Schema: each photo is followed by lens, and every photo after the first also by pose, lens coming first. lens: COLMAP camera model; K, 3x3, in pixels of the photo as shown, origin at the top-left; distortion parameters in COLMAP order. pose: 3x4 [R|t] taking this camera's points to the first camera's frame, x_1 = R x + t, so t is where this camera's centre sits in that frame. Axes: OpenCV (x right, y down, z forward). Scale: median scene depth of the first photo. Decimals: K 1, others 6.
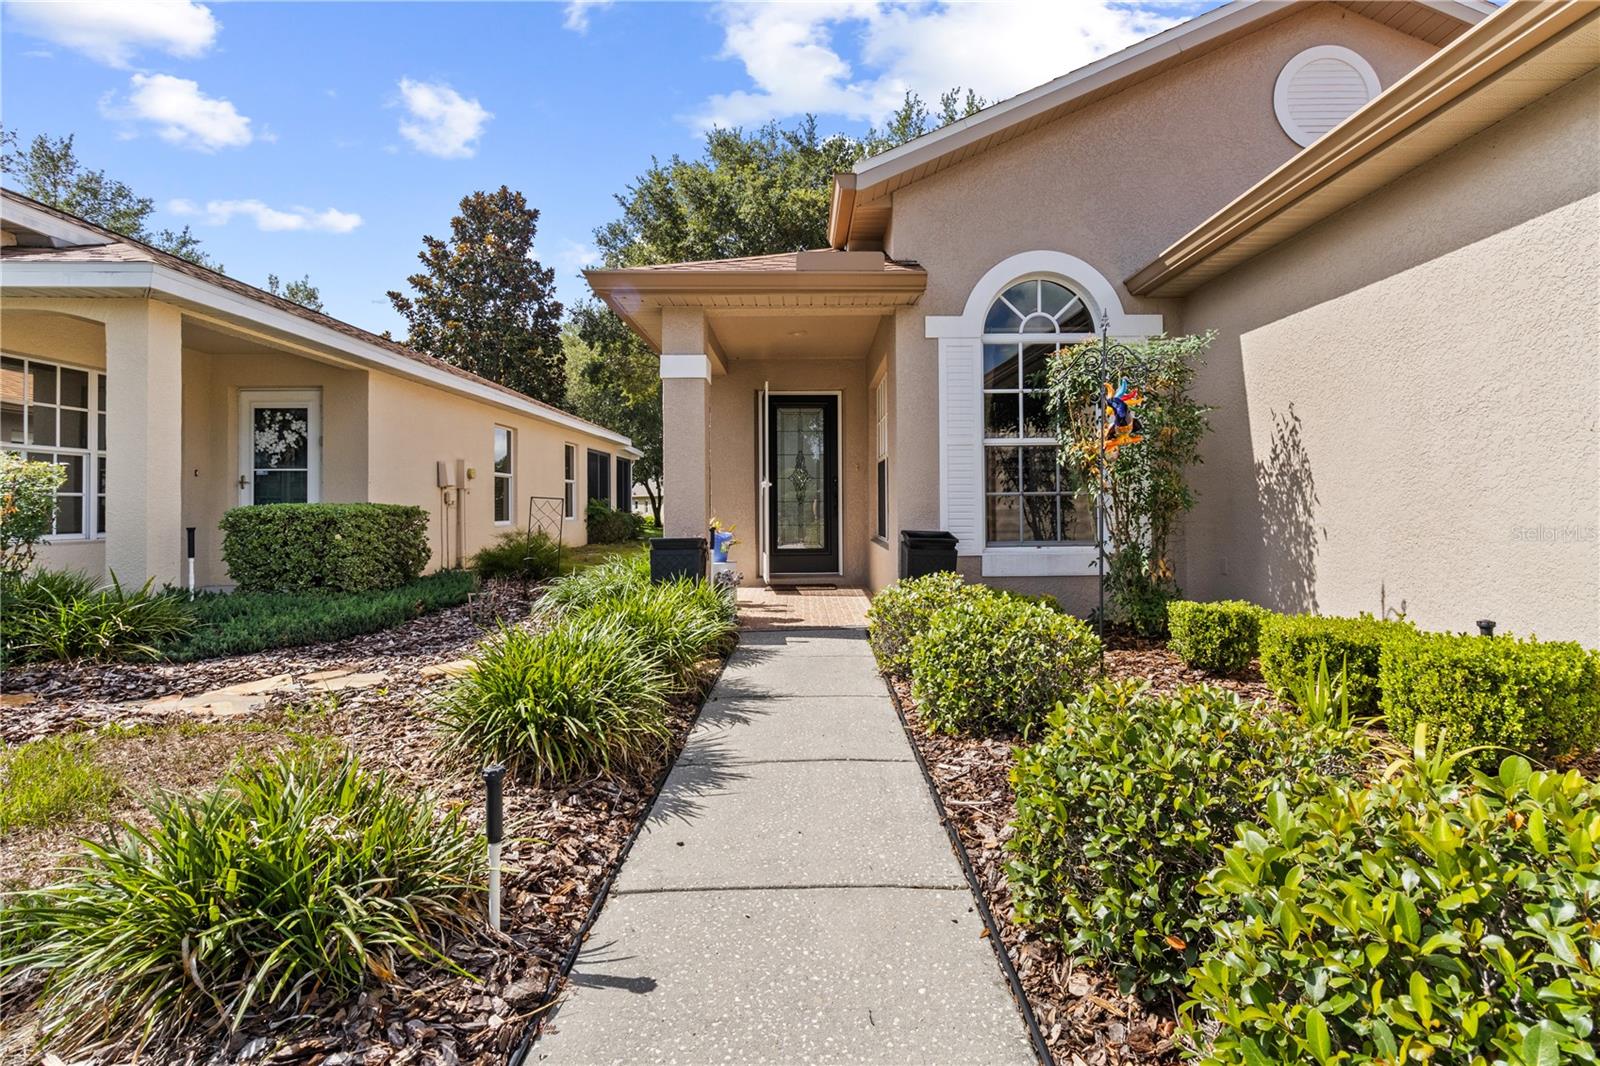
lens RADIAL K [[735.8, 0, 811.5], [0, 735.8, 511.2], [0, 0, 1]] dist [0.000416, -0.000050]
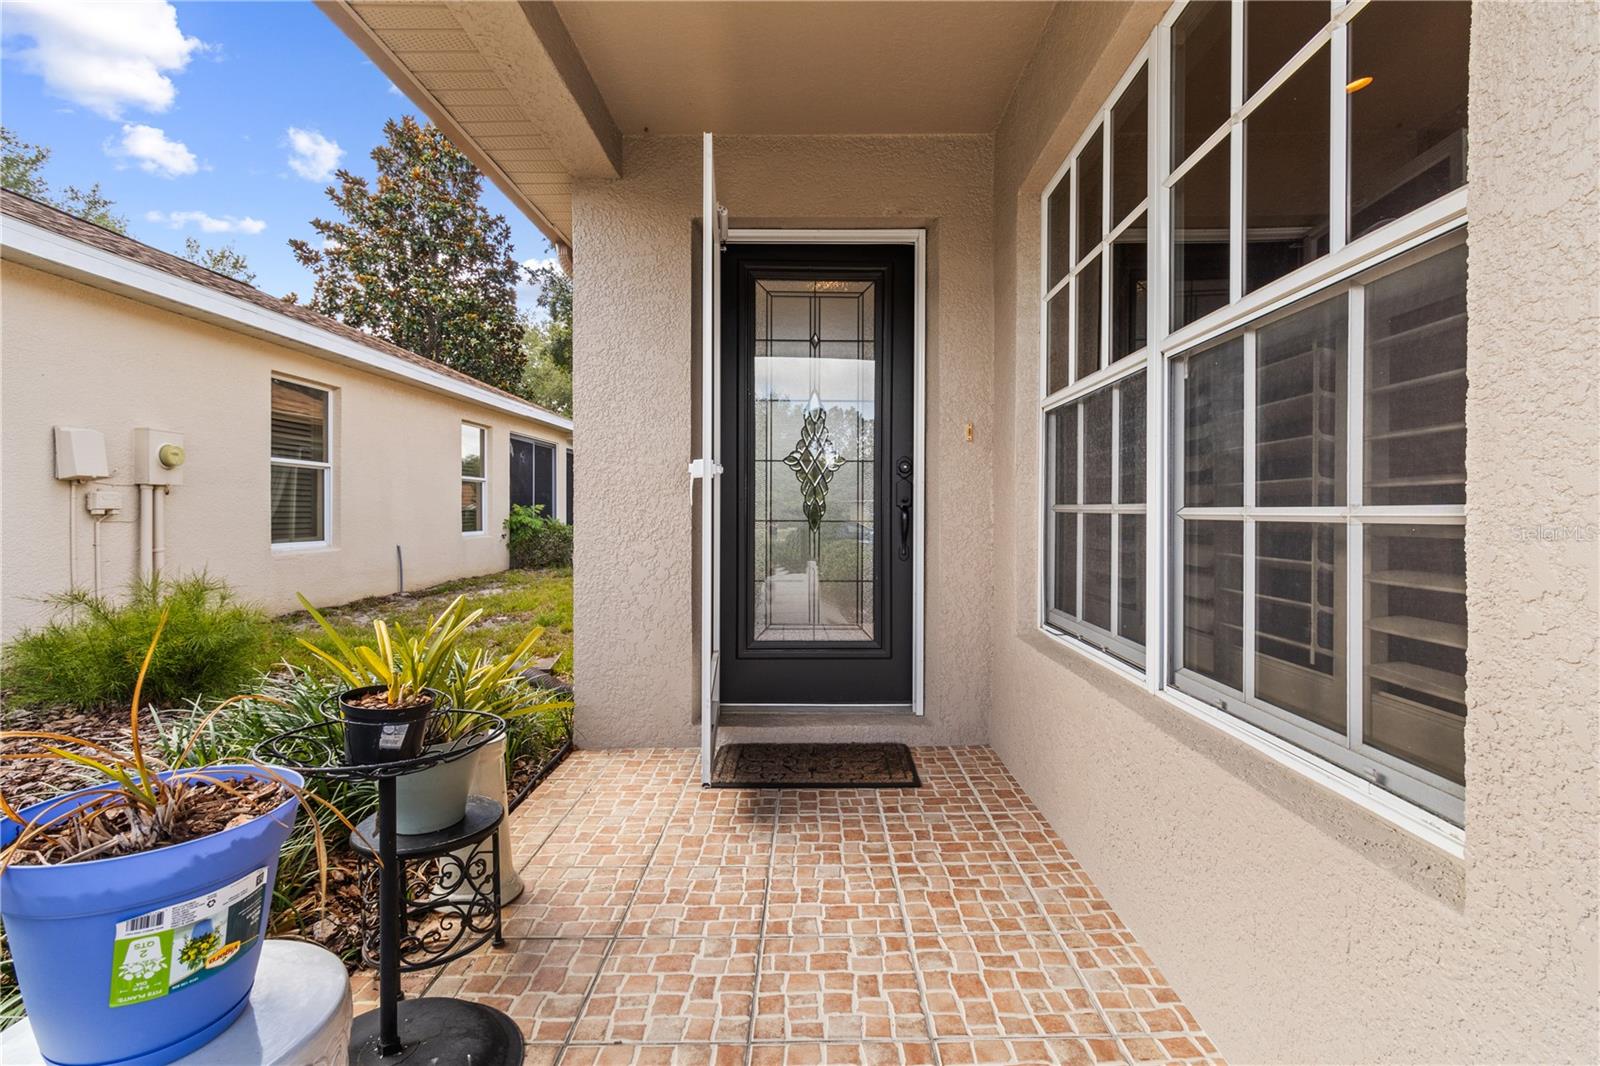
lens RADIAL K [[735.8, 0, 811.5], [0, 735.8, 511.2], [0, 0, 1]] dist [0.000416, -0.000050]
pose [[0.999850, 0.007691, -0.015533, -0.004930], [-0.007892, 0.999885, -0.012924, -0.003616], [0.015432, 0.013045, 0.999796, 0.225442]]
